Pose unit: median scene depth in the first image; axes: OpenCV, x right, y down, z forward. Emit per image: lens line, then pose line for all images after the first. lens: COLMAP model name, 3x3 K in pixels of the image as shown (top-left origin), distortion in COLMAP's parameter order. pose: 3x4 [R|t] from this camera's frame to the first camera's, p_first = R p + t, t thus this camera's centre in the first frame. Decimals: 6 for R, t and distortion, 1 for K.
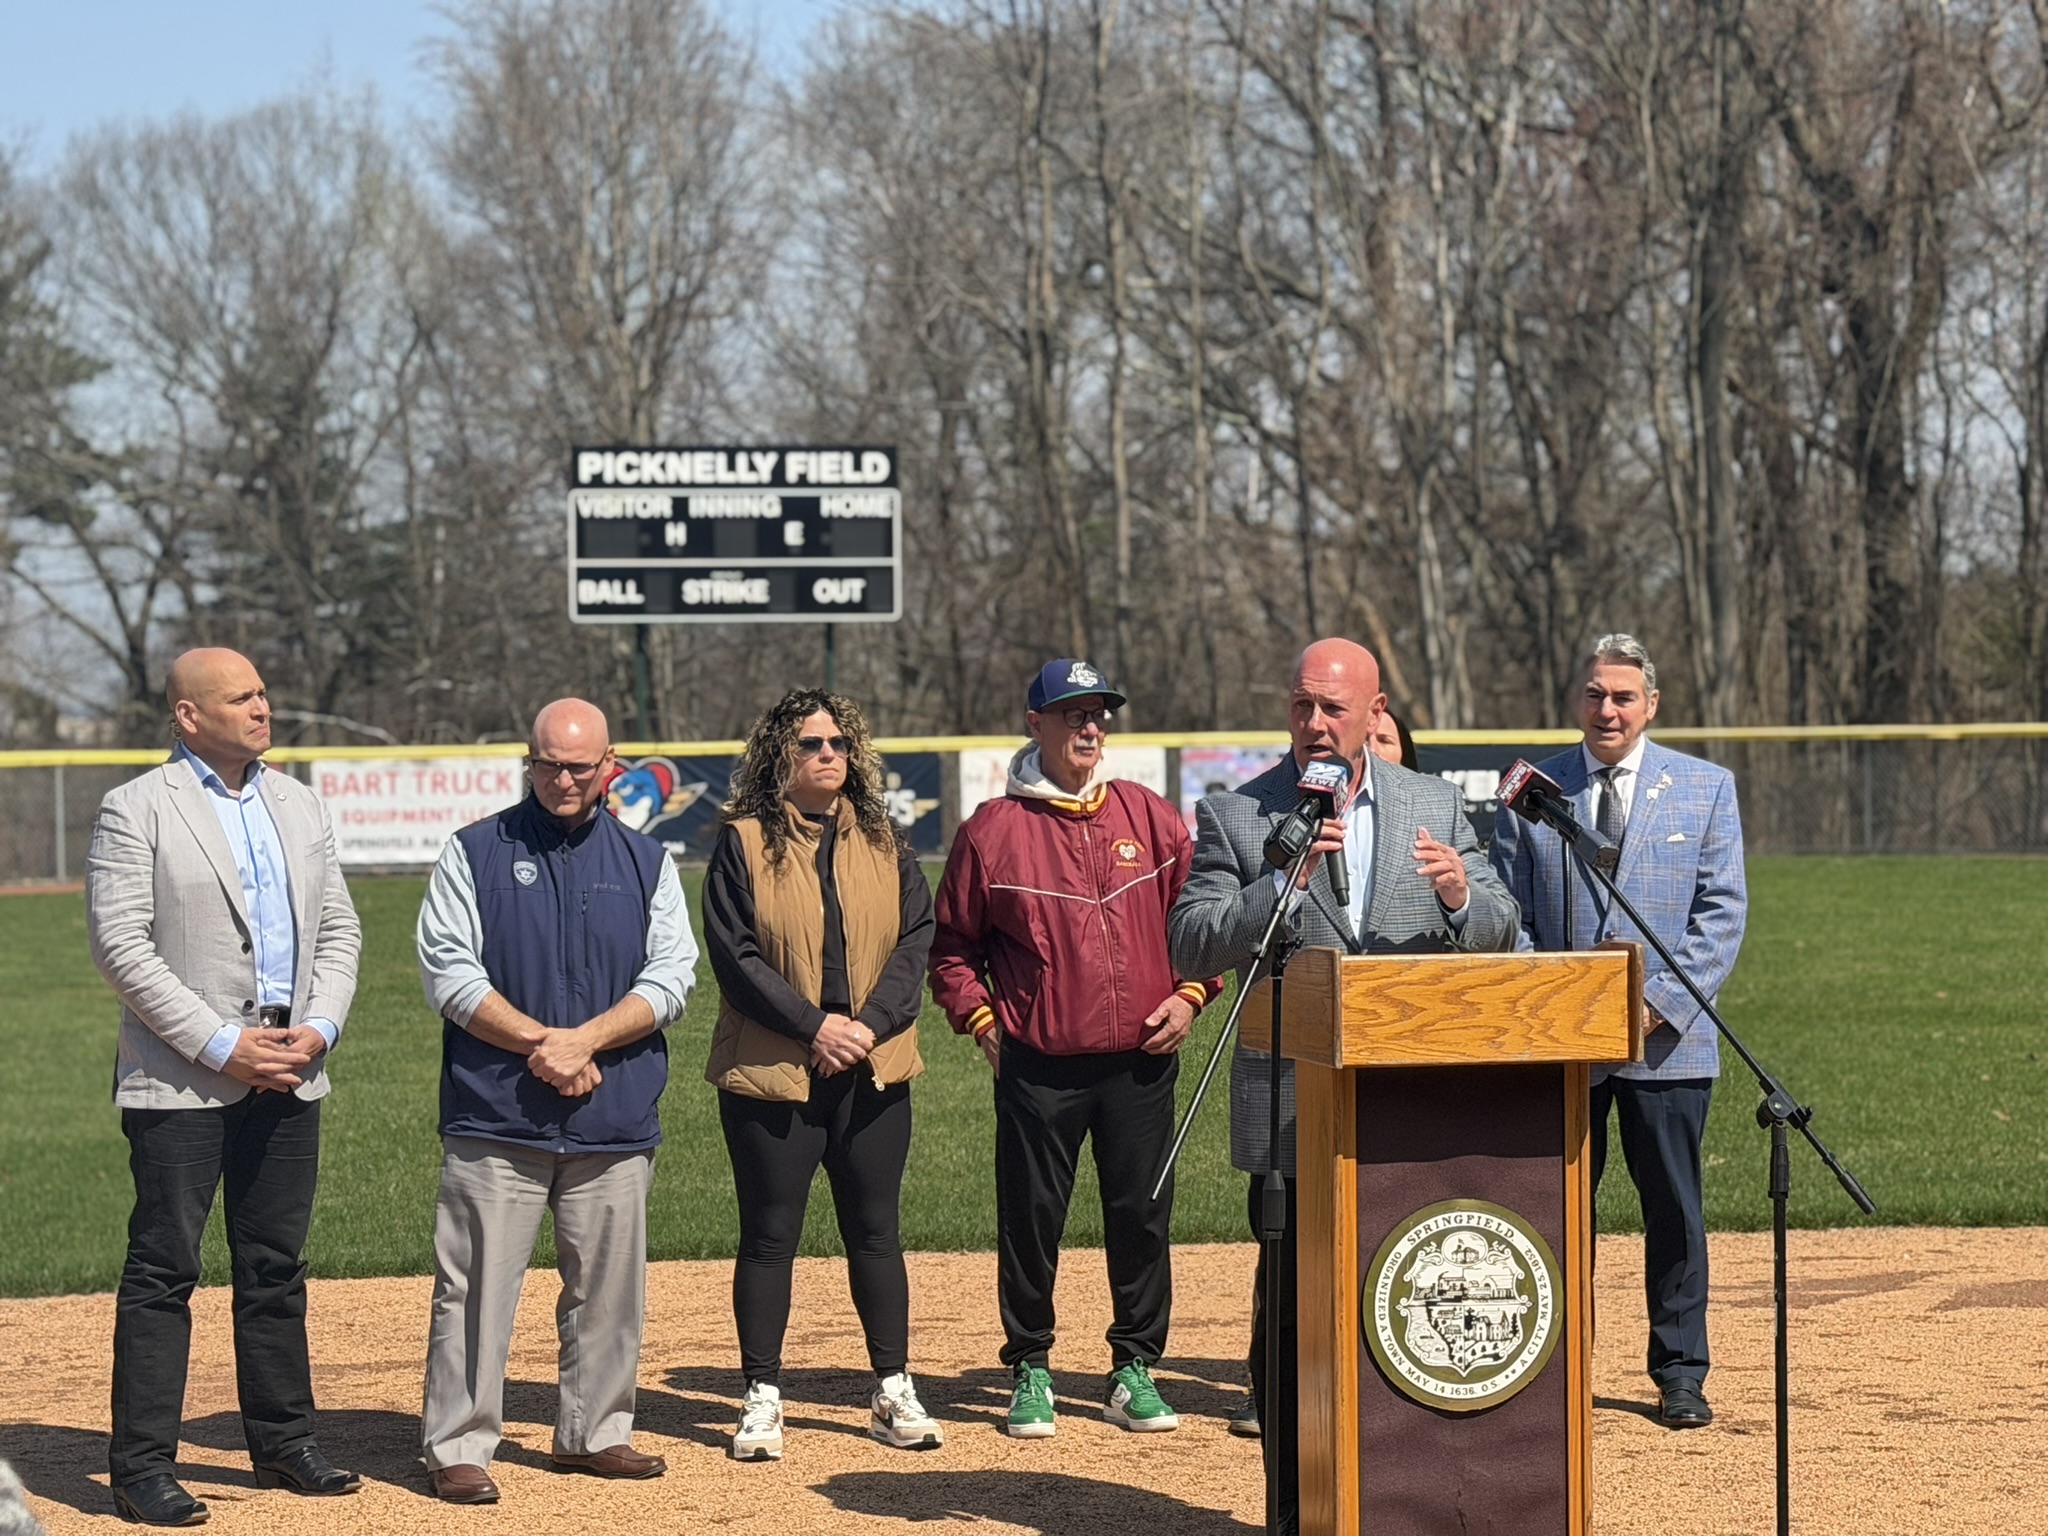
lens RADIAL K [[4234.4, 0, 1010.9], [0, 4234.4, 825.9], [0, 0, 1]] dist [0.151177, 0.000000]
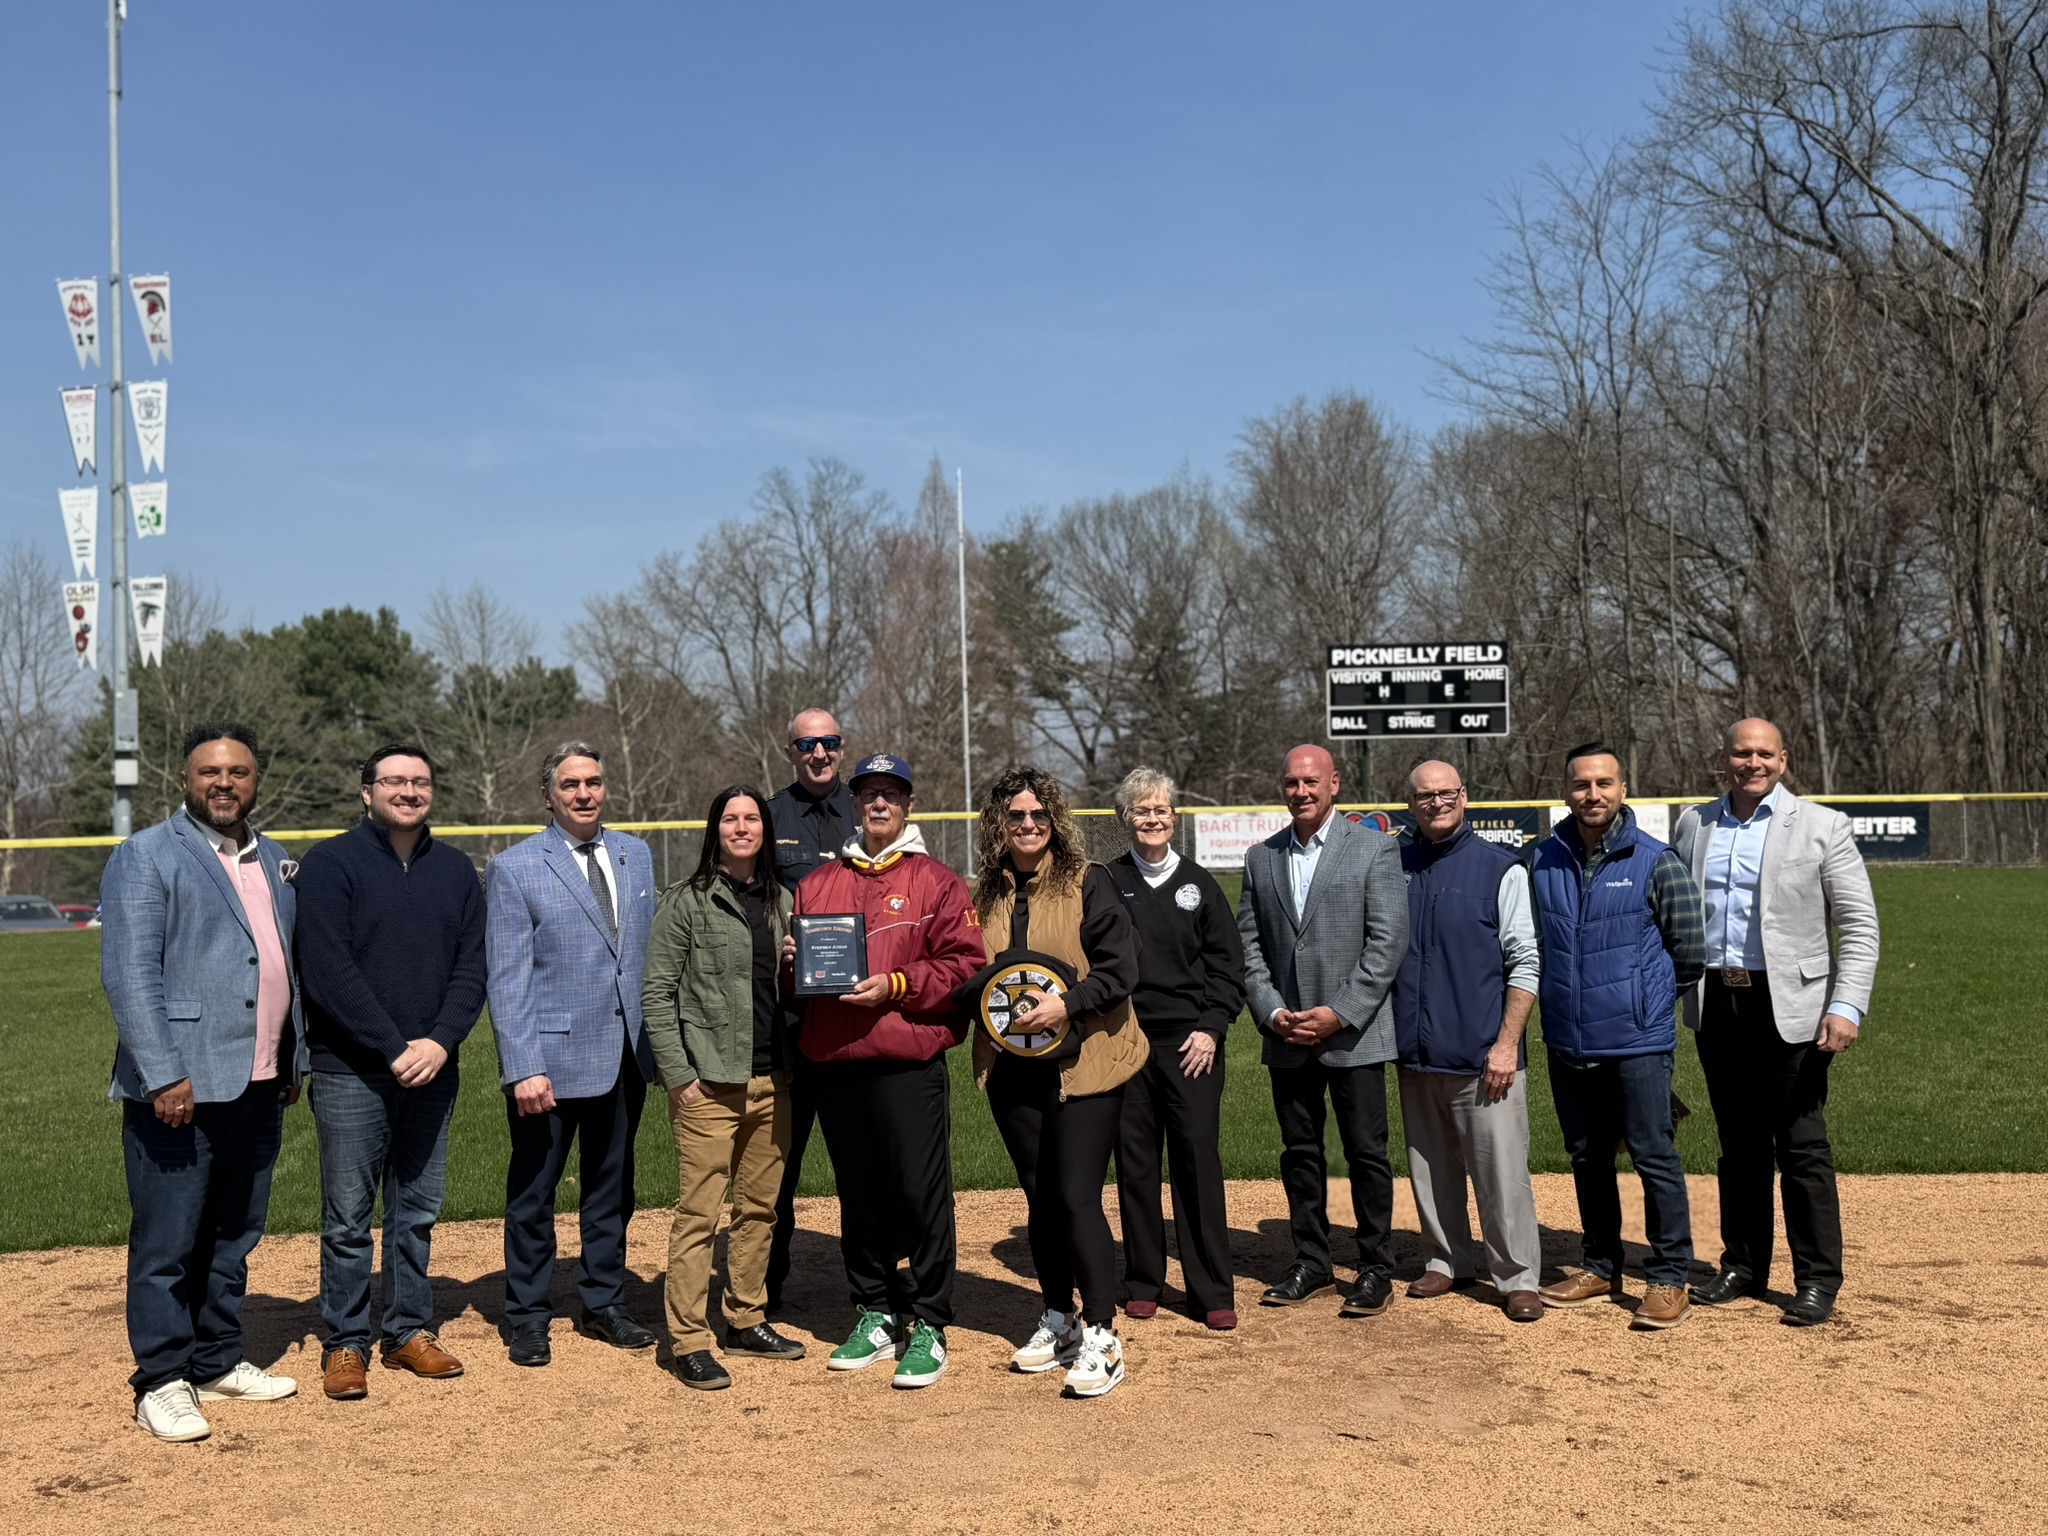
lens RADIAL K [[2094.0, 0, 1023.1], [0, 2094.0, 755.1], [0, 0, 1]] dist [0.110340, 0.000000]
pose [[0.973327, -0.010304, -0.229191, -0.022446], [0.000349, 0.999056, -0.043433, -0.000920], [0.229422, 0.042195, 0.972412, 0.067552]]
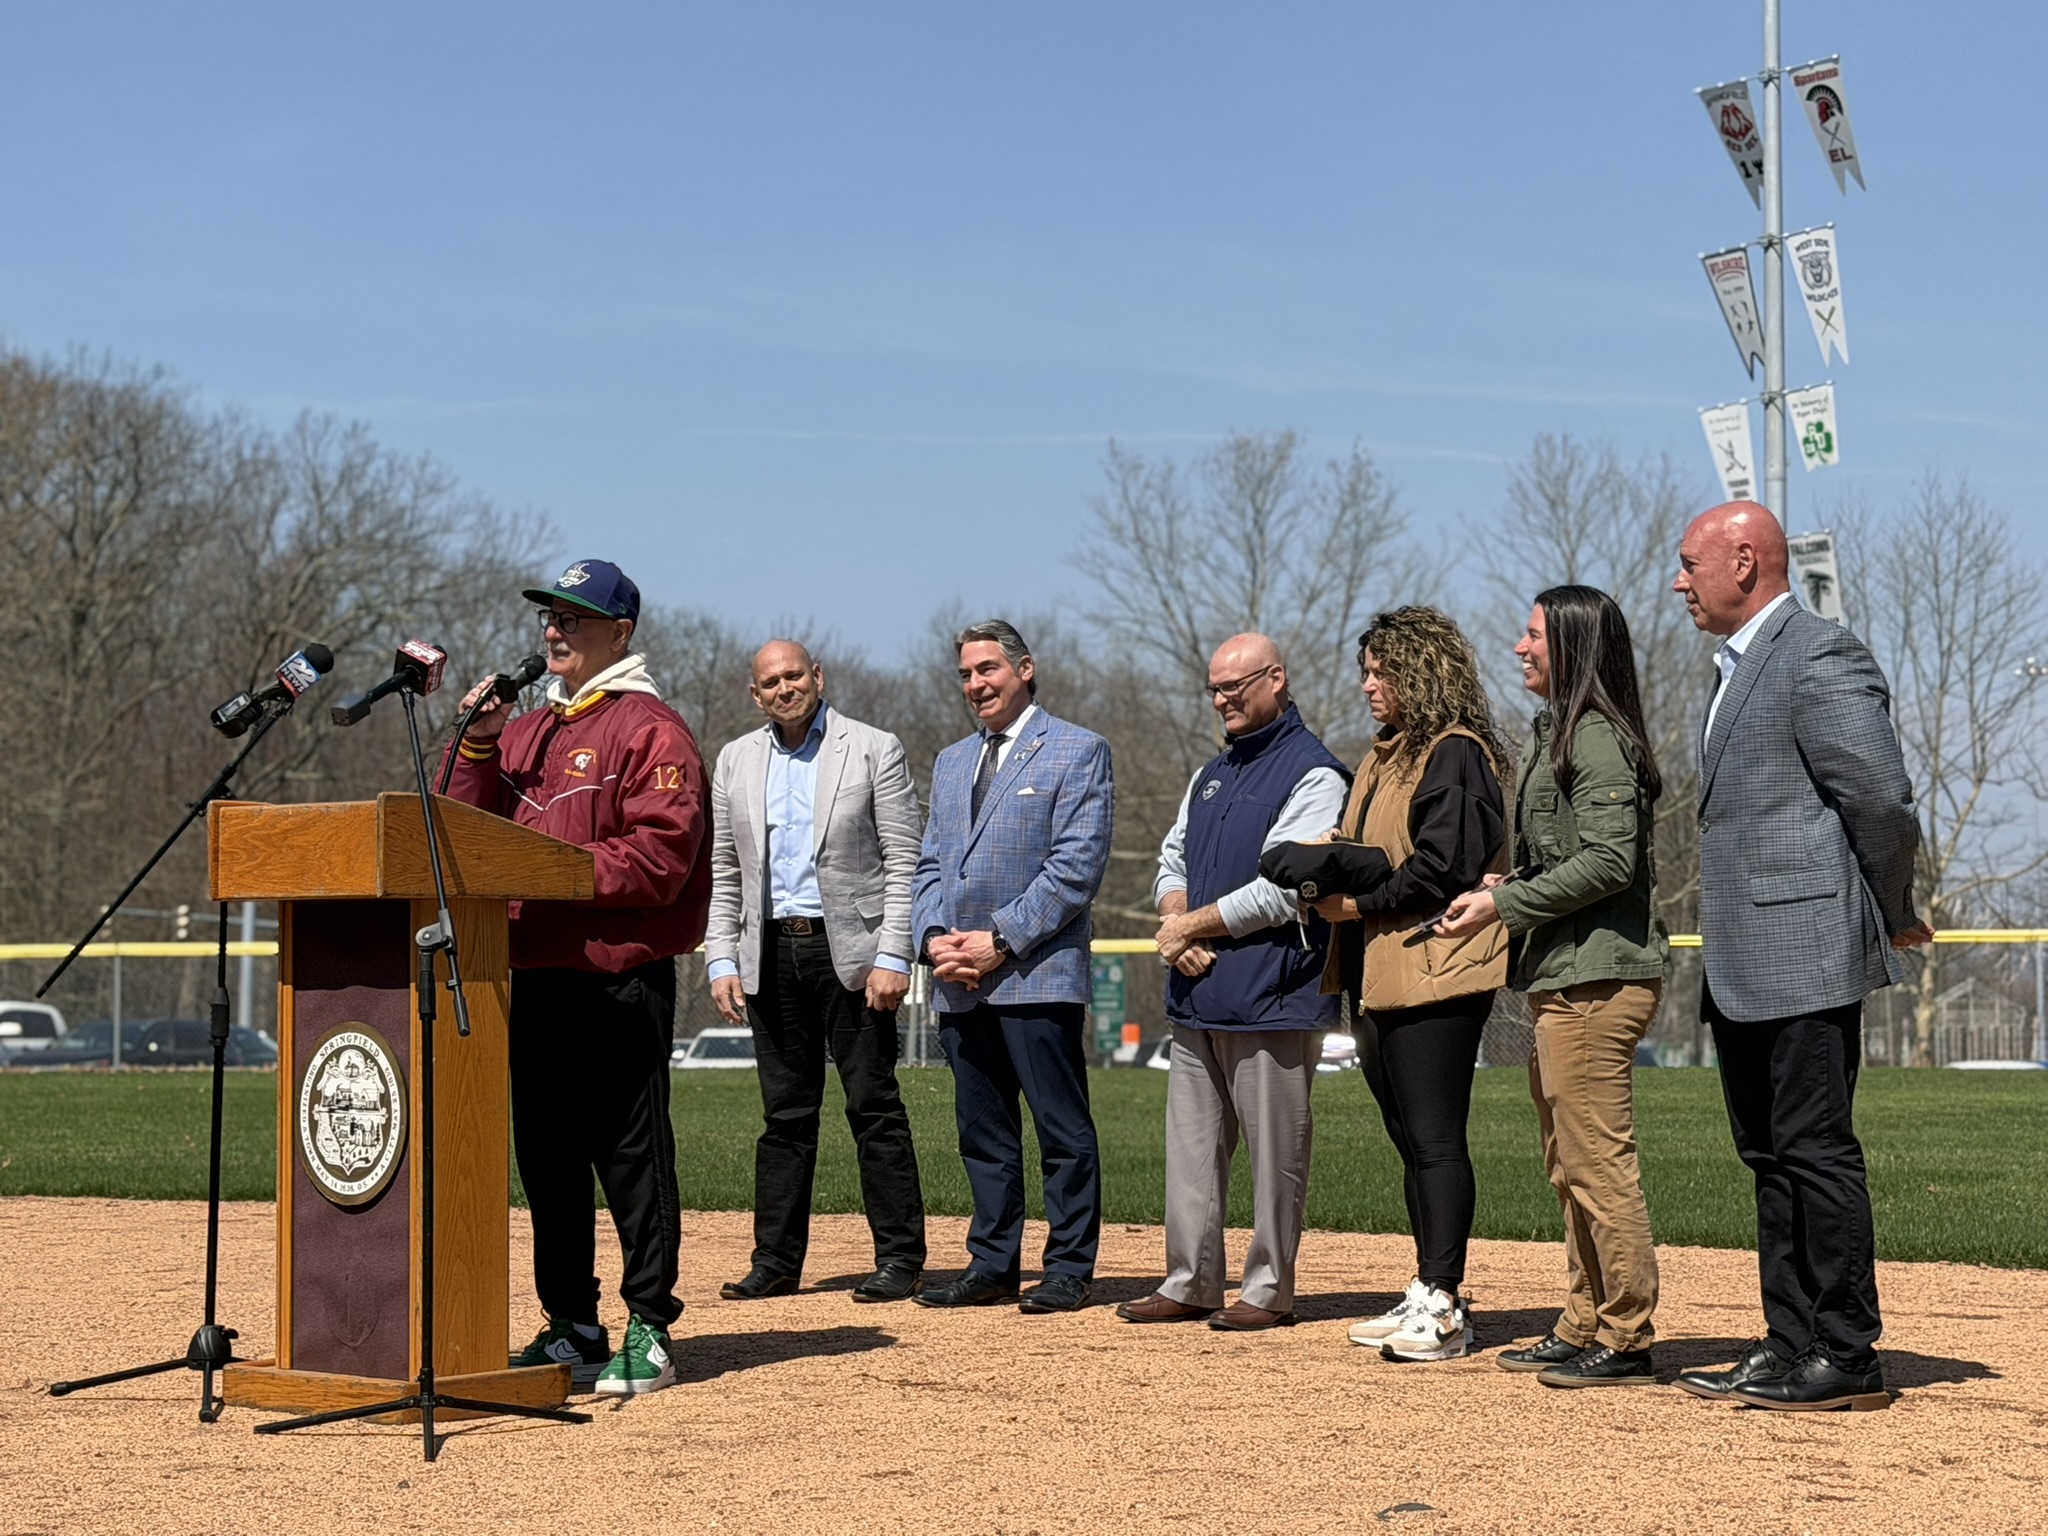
lens RADIAL K [[4017.4, 0, 1019.6], [0, 4017.4, 783.5], [0, 0, 1]] dist [0.176839, 0.000000]
pose [[0.553649, -0.029692, -0.832221, 0.149277], [-0.022693, 0.998455, -0.050719, 0.009945], [0.832441, 0.046966, 0.552120, 0.071900]]
